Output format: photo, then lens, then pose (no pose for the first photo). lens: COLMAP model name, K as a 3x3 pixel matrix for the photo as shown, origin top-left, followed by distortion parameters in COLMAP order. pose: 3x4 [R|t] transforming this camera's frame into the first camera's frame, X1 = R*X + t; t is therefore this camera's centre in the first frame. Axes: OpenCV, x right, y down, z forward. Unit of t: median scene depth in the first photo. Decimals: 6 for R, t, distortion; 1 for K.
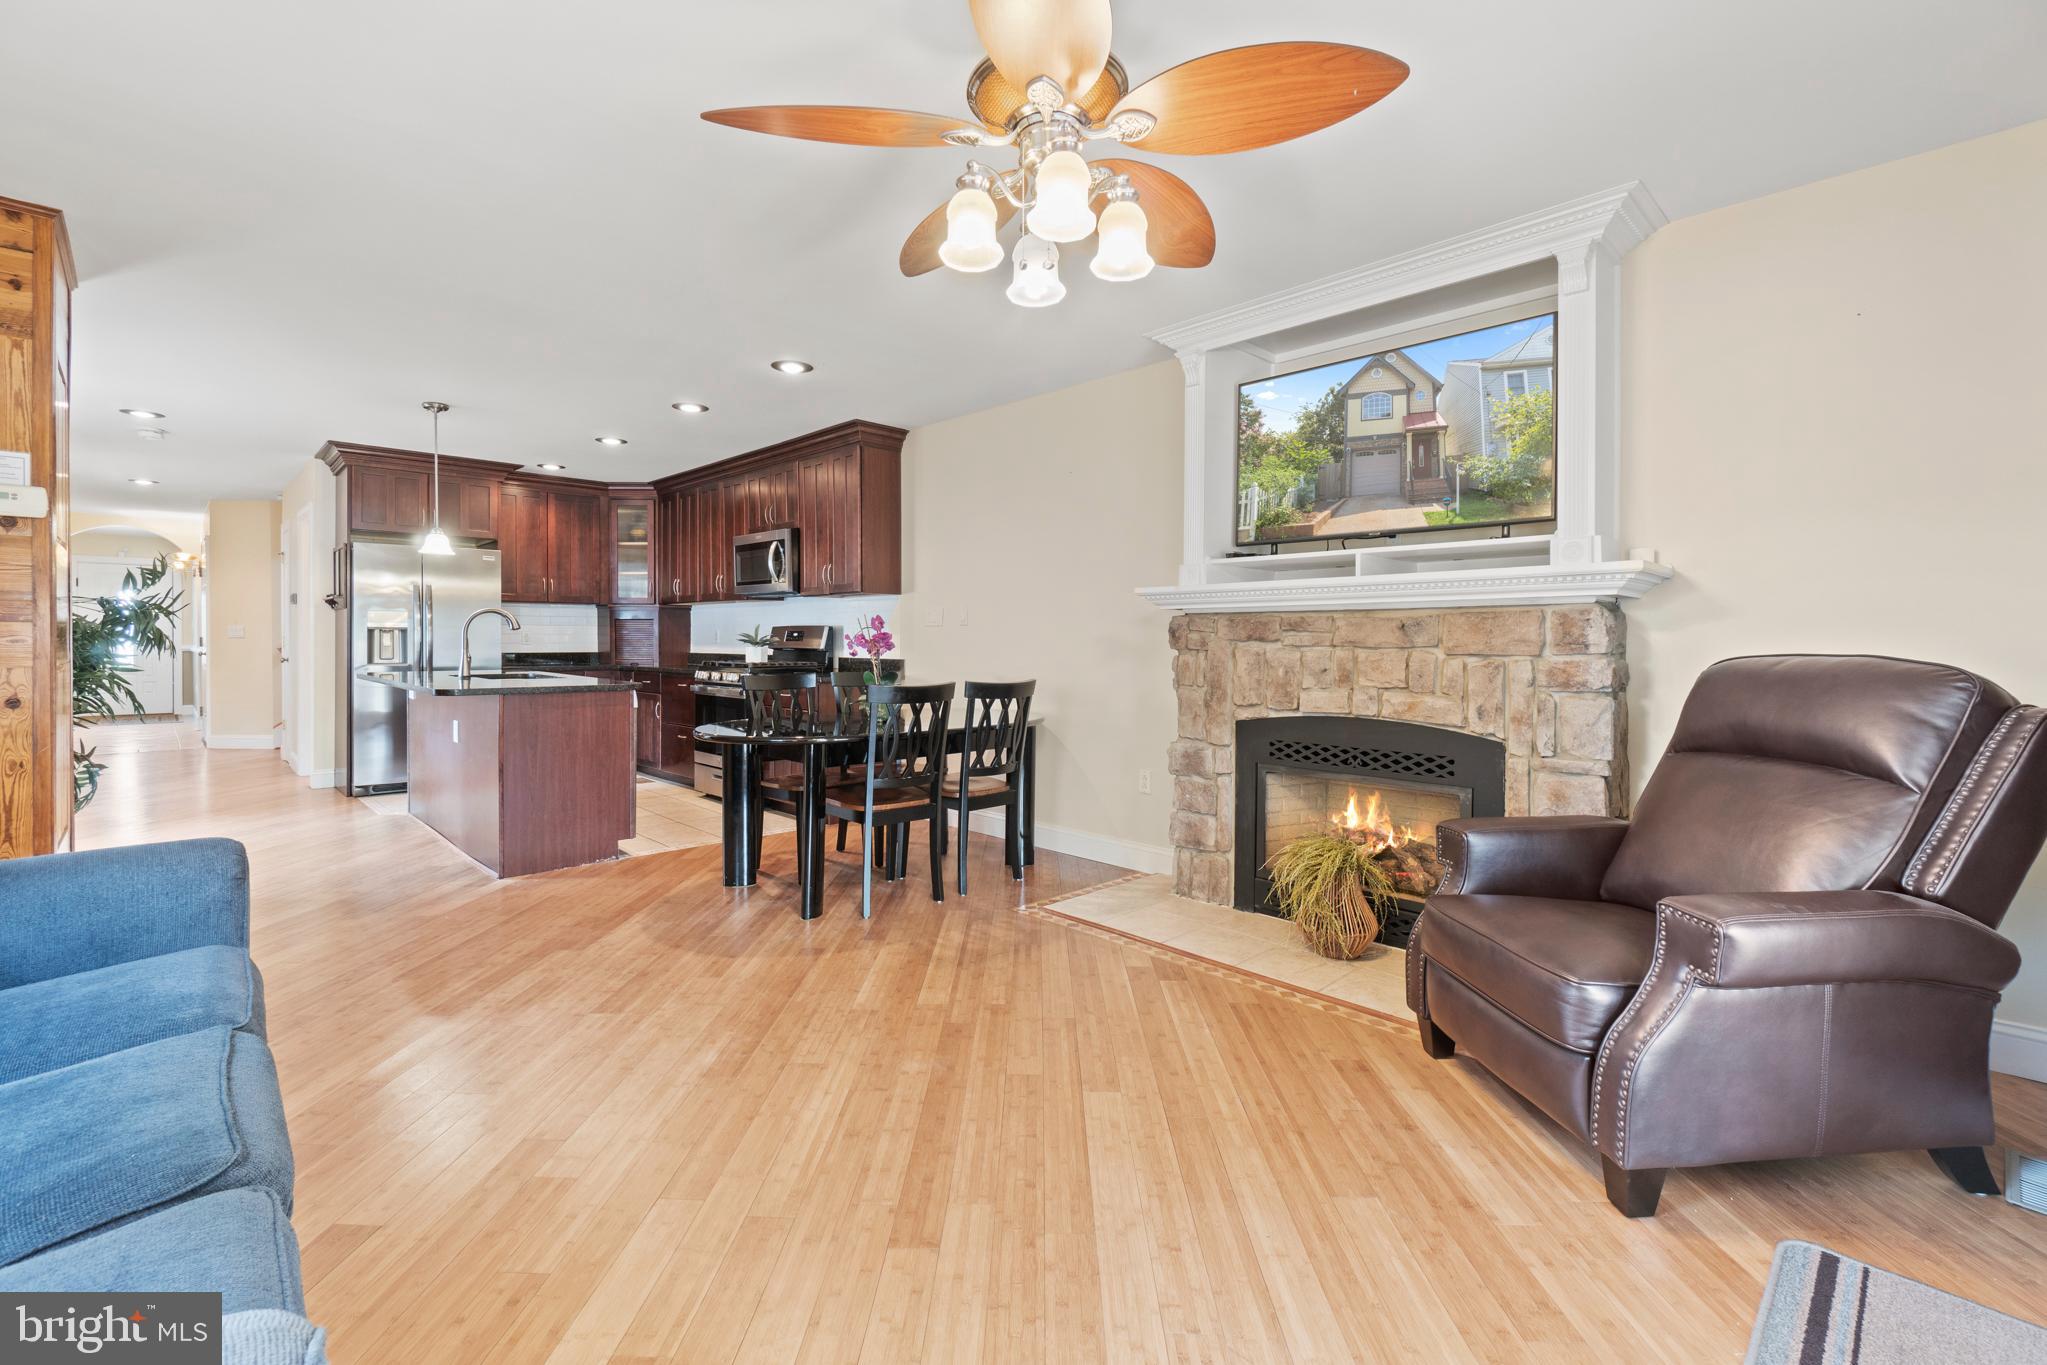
lens RADIAL K [[892.1, 0, 1023.3], [0, 892.1, 646.9], [0, 0, 1]] dist [-0.003199, 0.000917]
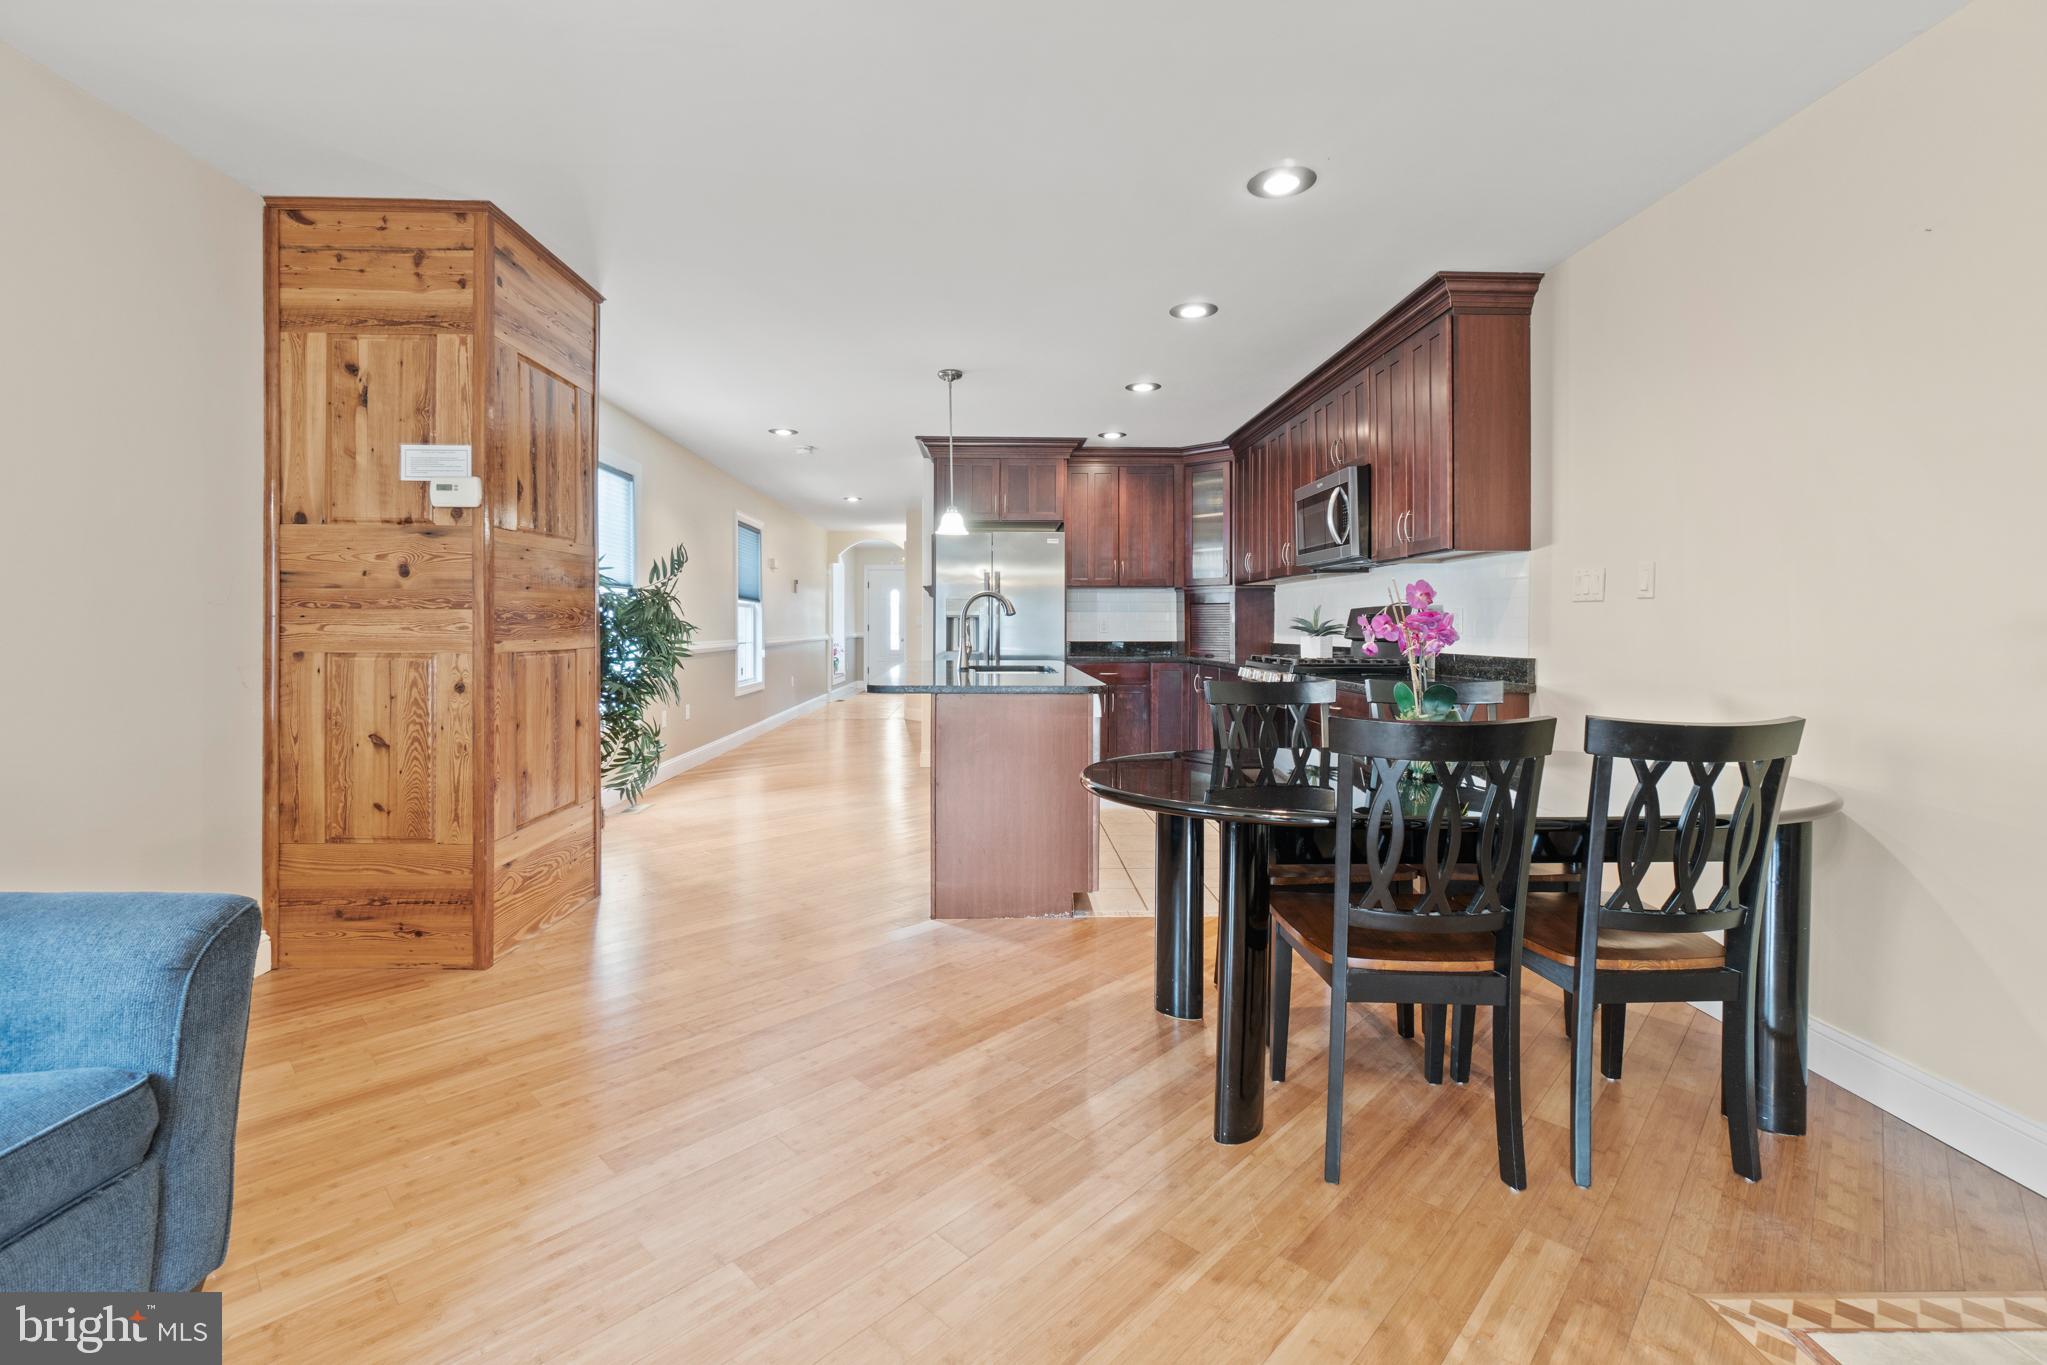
lens RADIAL K [[892.1, 0, 1007.2], [0, 892.1, 631.7], [0, 0, 1]] dist [-0.003199, 0.000917]
pose [[0.726134, 0.001469, -0.687551, 0.019625], [-0.004663, 0.999985, -0.002788, -0.000875], [0.687537, 0.005231, 0.726130, 0.329157]]
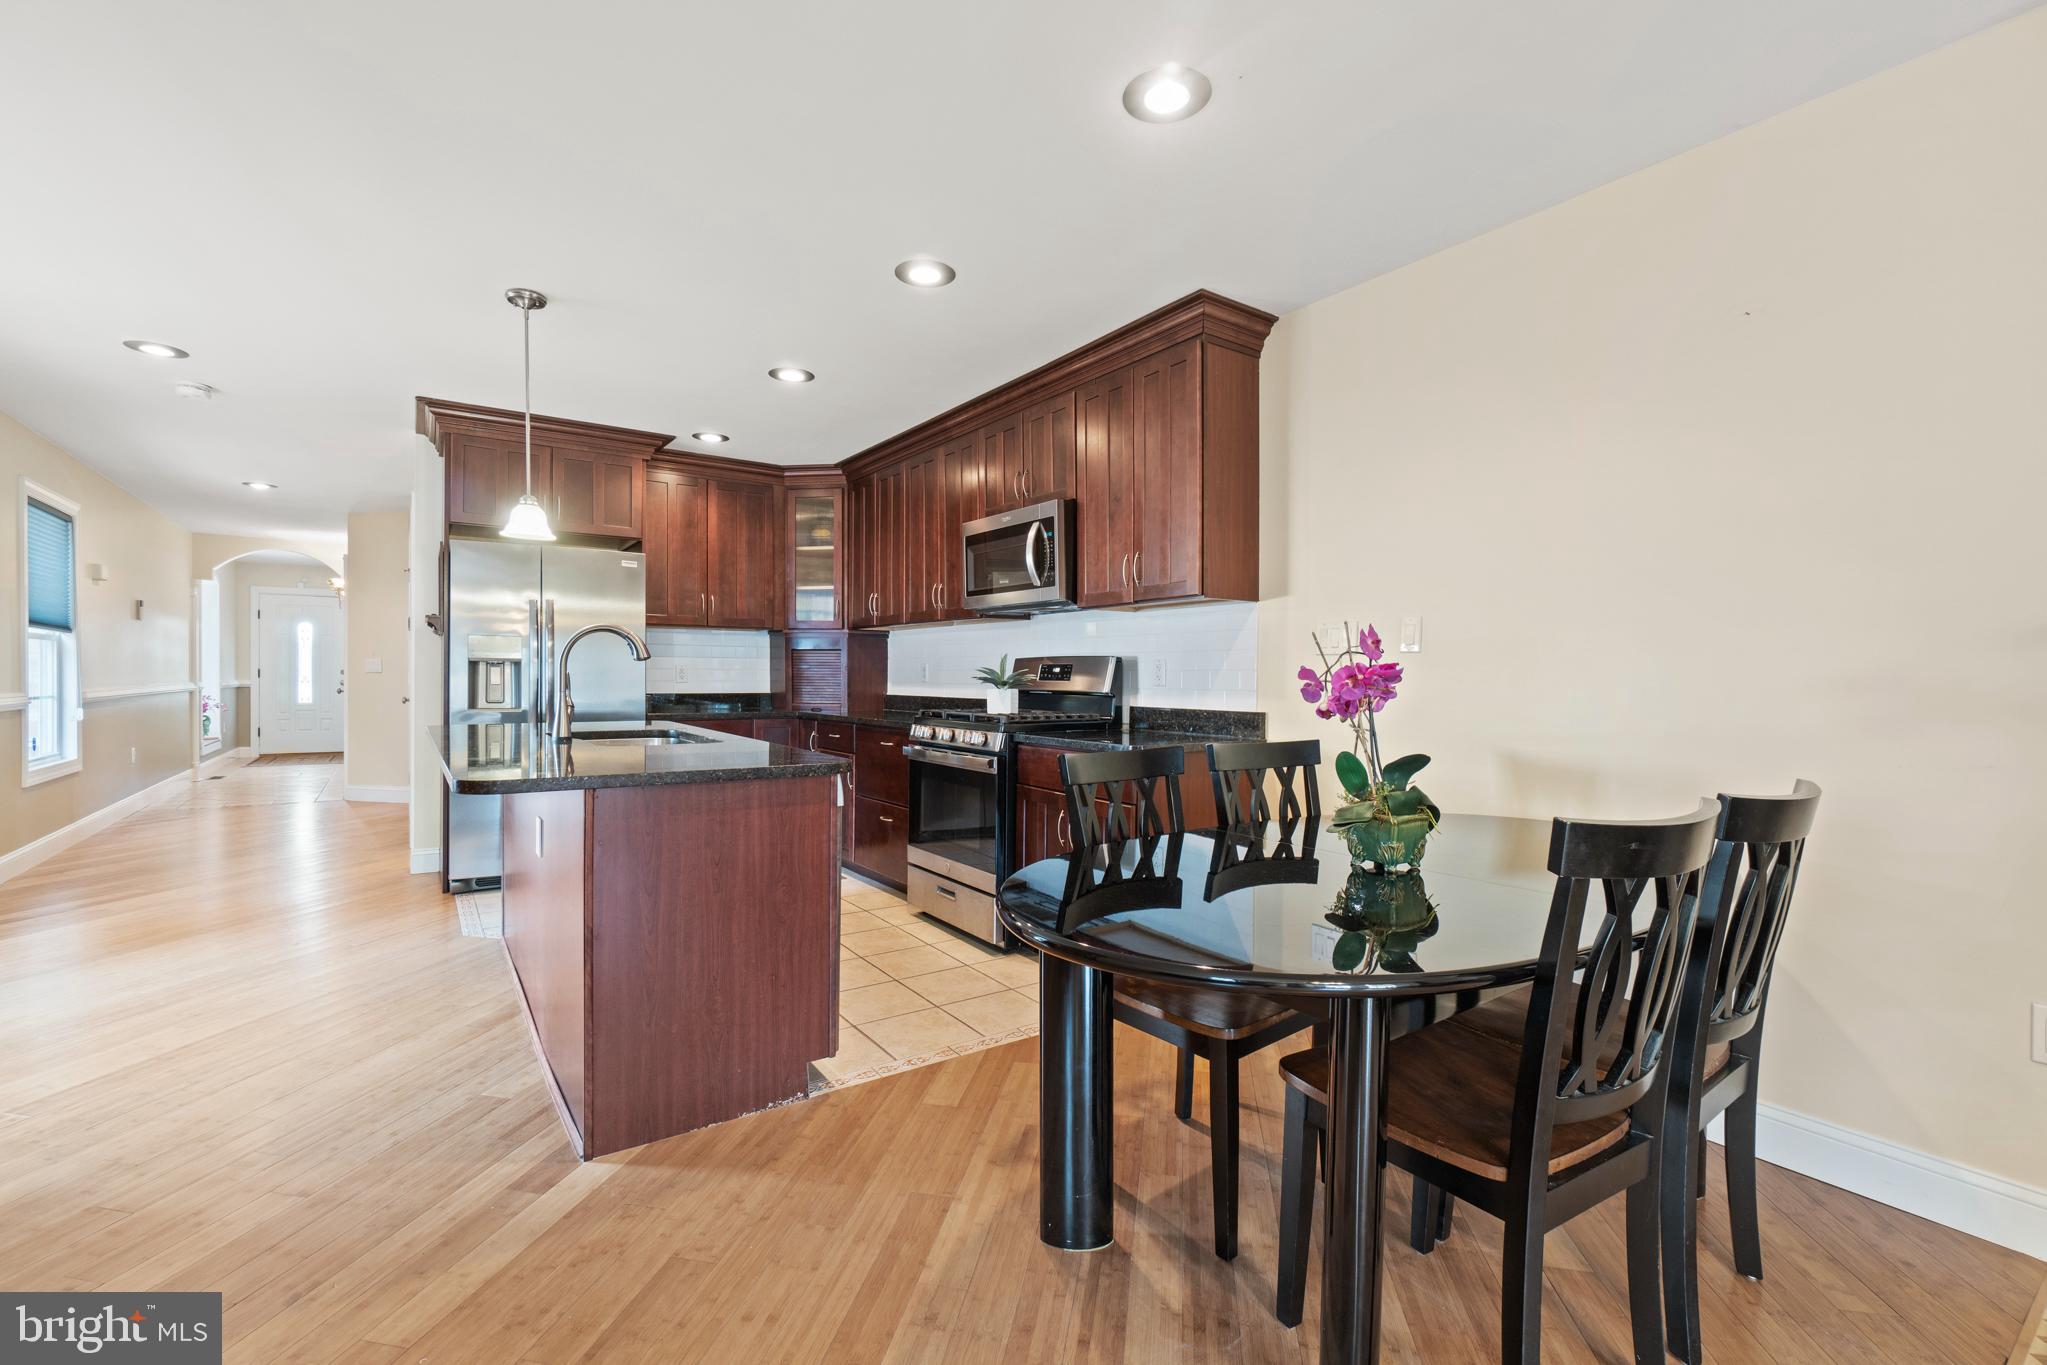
lens RADIAL K [[892.1, 0, 1014.8], [0, 892.1, 685.4], [0, 0, 1]] dist [-0.003199, 0.000917]
pose [[0.984783, 0.005396, -0.173707, -0.196779], [-0.005344, 0.999985, 0.000763, -0.003435], [0.173709, 0.000177, 0.984797, 0.405919]]
